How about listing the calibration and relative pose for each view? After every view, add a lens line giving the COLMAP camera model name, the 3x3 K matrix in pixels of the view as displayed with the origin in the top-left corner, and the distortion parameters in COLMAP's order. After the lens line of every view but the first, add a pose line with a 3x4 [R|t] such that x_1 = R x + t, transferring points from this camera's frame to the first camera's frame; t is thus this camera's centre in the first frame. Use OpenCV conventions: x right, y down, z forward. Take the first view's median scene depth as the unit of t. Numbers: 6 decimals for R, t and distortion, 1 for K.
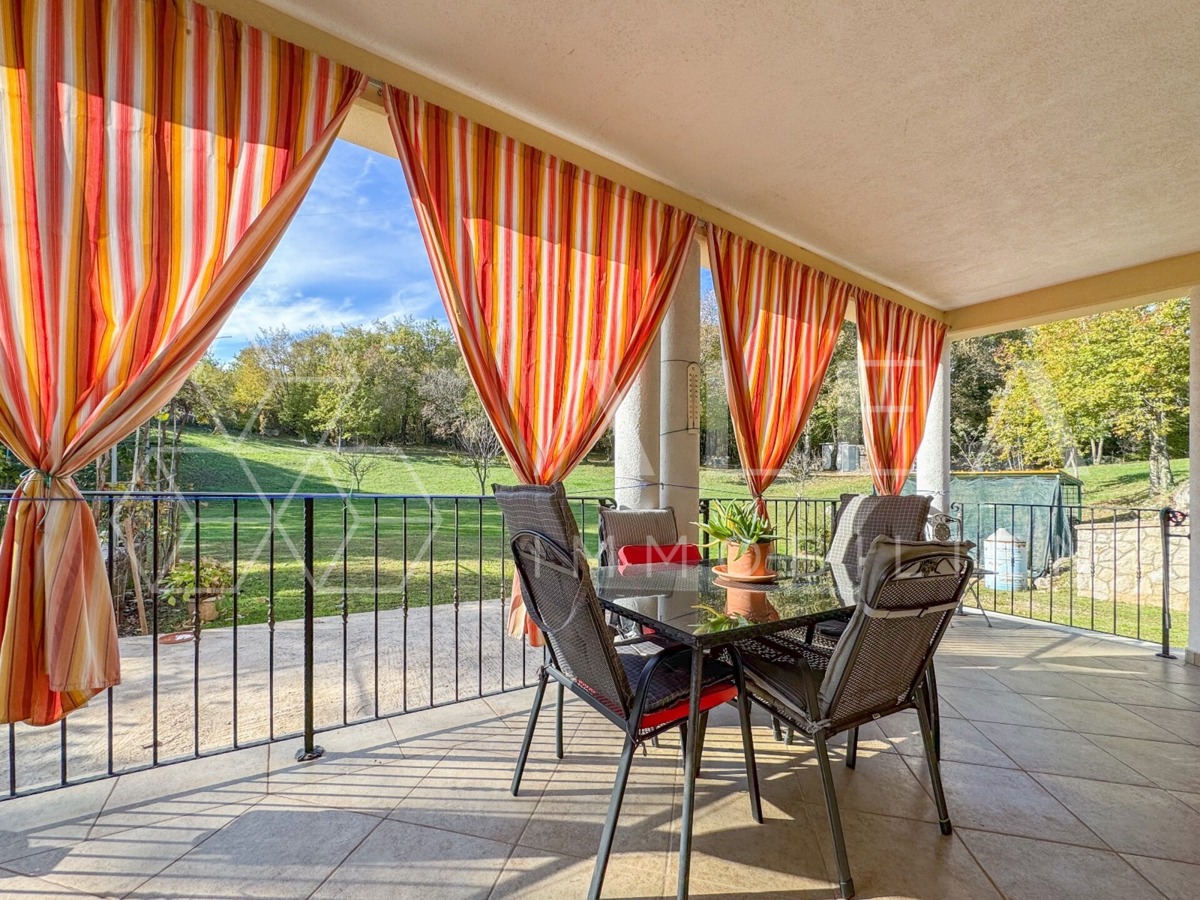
lens RADIAL K [[491.0, 0, 597.4], [0, 491.0, 484.8], [0, 0, 1]] dist [-0.005646, 0.000903]
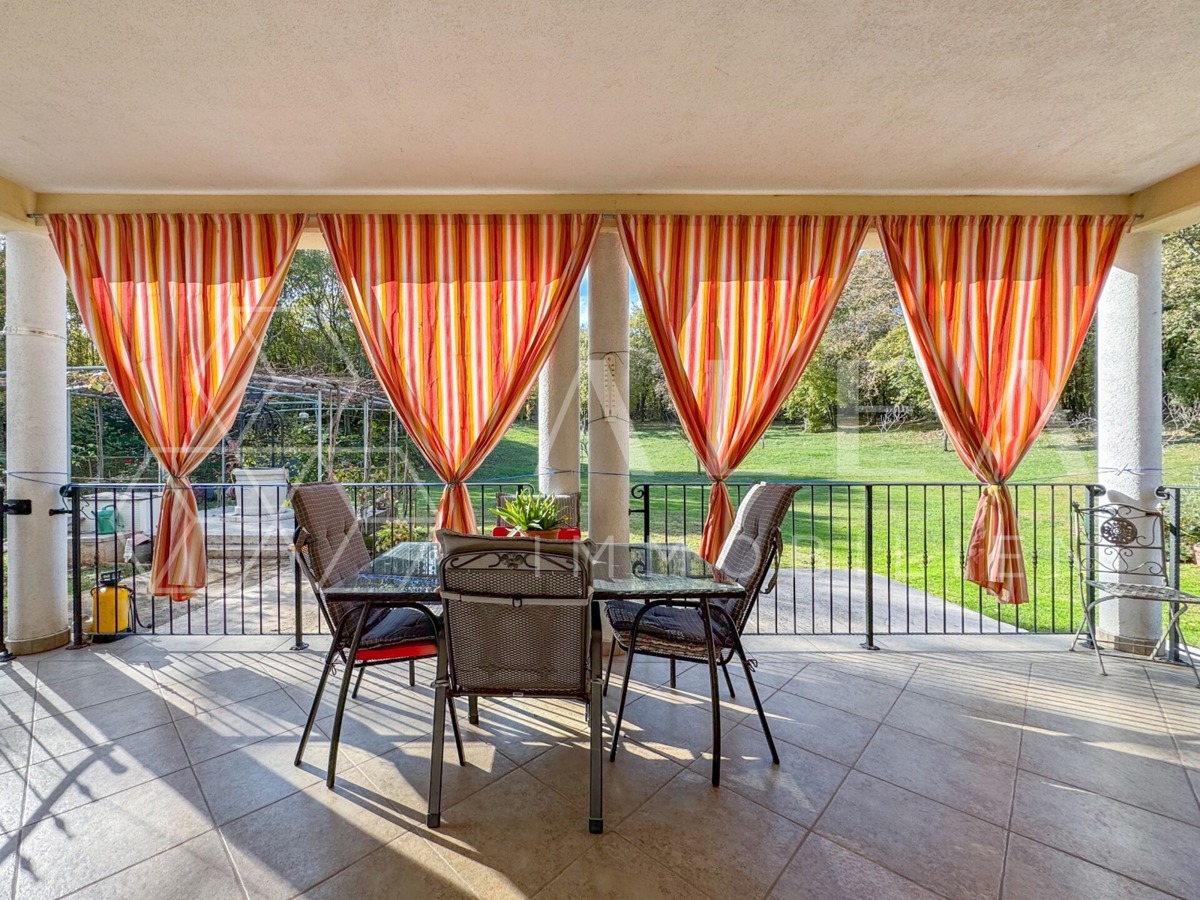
lens RADIAL K [[491.0, 0, 561.9], [0, 491.0, 458.8], [0, 0, 1]] dist [-0.005646, 0.000903]
pose [[0.849346, -0.021201, -0.527410, 0.826464], [0.022944, 0.999731, -0.003238, -0.032204], [0.527337, -0.009351, 0.849605, 0.083154]]
